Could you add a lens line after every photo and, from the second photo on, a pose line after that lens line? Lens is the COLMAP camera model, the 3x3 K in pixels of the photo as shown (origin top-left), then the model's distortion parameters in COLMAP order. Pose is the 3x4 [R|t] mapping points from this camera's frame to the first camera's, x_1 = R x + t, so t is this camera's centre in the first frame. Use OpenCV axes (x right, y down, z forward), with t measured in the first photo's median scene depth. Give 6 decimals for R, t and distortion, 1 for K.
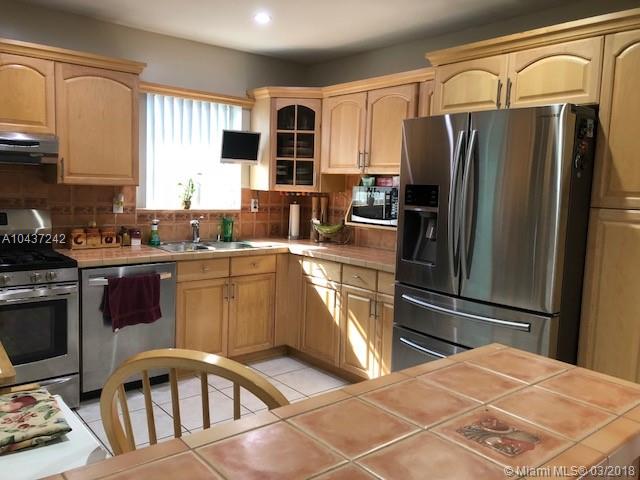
lens RADIAL K [[525.6, 0, 317.1], [0, 525.6, 237.3], [0, 0, 1]] dist [0.012470, -0.003896]
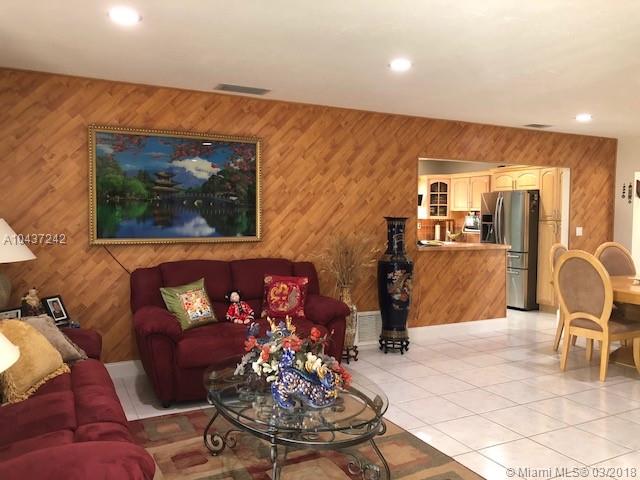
lens RADIAL K [[525.6, 0, 317.1], [0, 525.6, 237.3], [0, 0, 1]] dist [0.012470, -0.003896]
pose [[0.976151, -0.020769, -0.216096, -0.066955], [0.007826, 0.998133, -0.060579, 0.126768], [0.216951, 0.057443, 0.974491, -1.339059]]
